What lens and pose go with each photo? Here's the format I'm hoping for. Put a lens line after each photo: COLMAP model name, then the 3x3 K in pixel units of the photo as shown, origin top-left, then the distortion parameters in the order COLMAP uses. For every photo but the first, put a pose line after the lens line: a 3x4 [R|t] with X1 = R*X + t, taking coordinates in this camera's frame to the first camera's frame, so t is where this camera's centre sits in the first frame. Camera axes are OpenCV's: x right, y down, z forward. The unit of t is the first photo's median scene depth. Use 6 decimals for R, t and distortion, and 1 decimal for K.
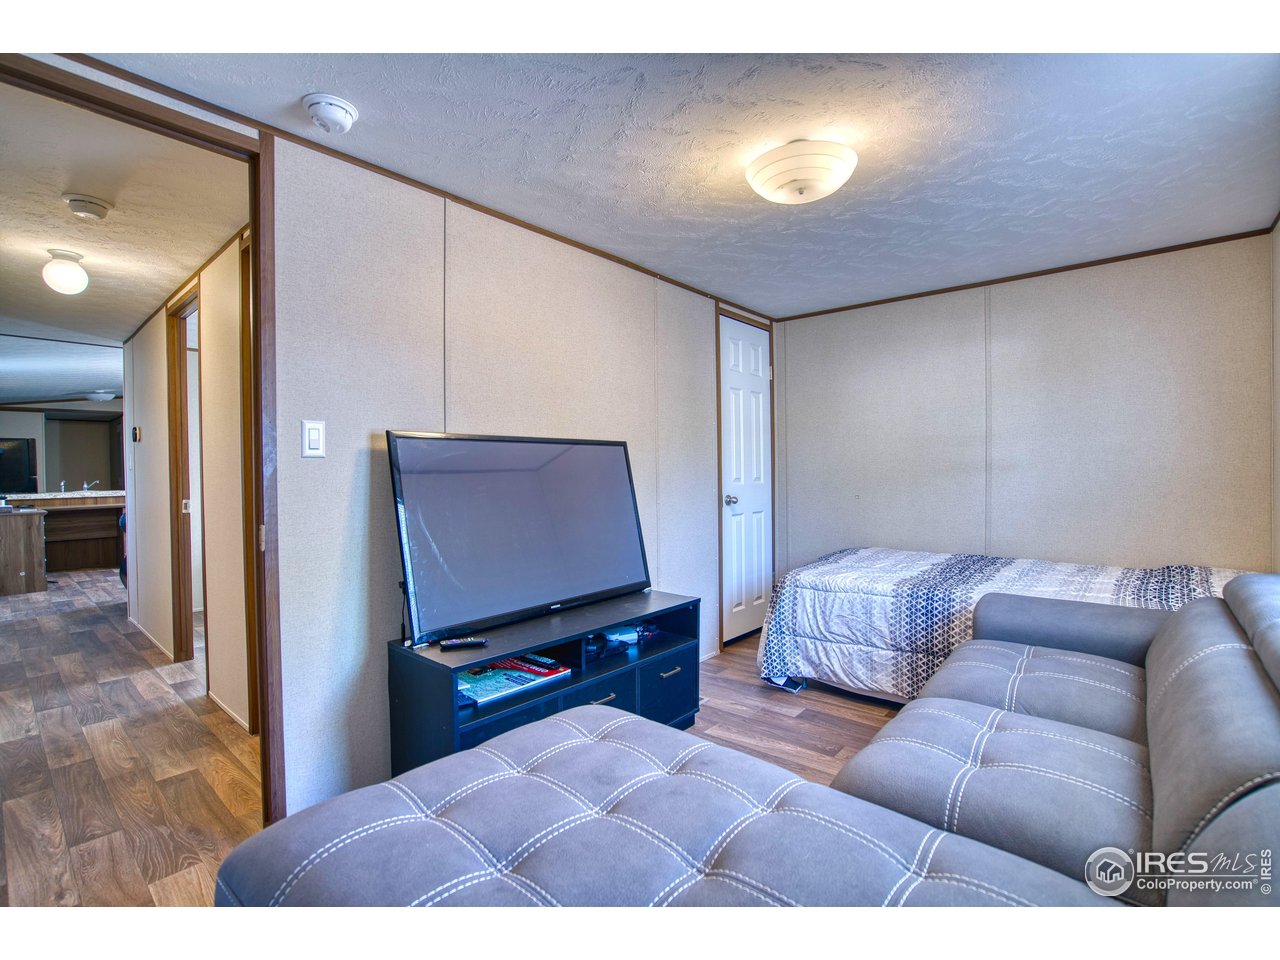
lens RADIAL K [[587.2, 0, 640.6], [0, 587.2, 479.8], [0, 0, 1]] dist [0.001298, 0.000286]
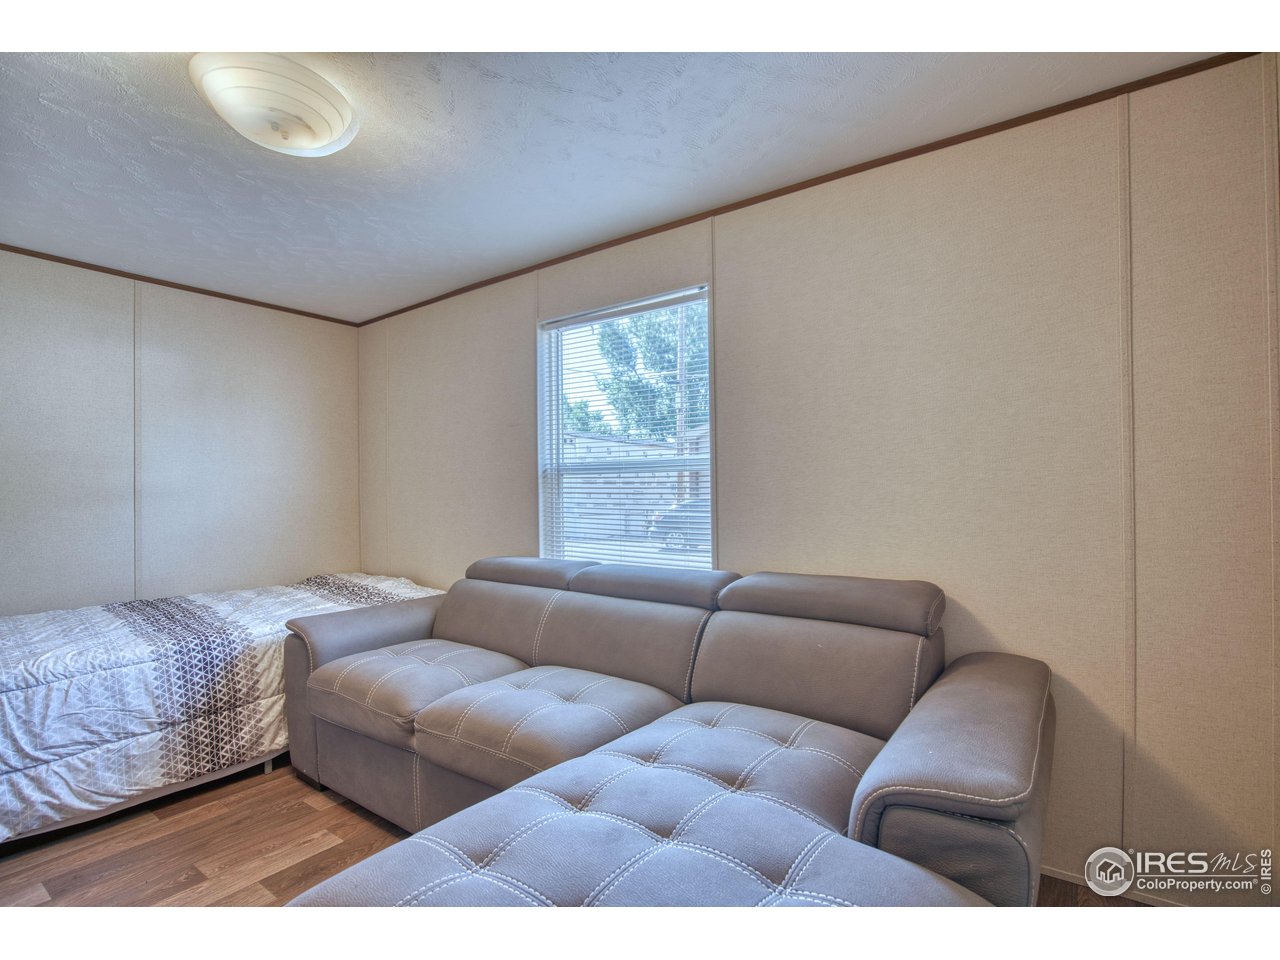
lens RADIAL K [[622.7, 0, 642.6], [0, 622.7, 483.6], [0, 0, 1]] dist [0.003273, 0.000618]
pose [[-0.085725, 0.034112, 0.995735, -0.441091], [0.016818, 0.999321, -0.032787, 0.006107], [-0.996177, 0.013935, -0.086240, 0.430617]]
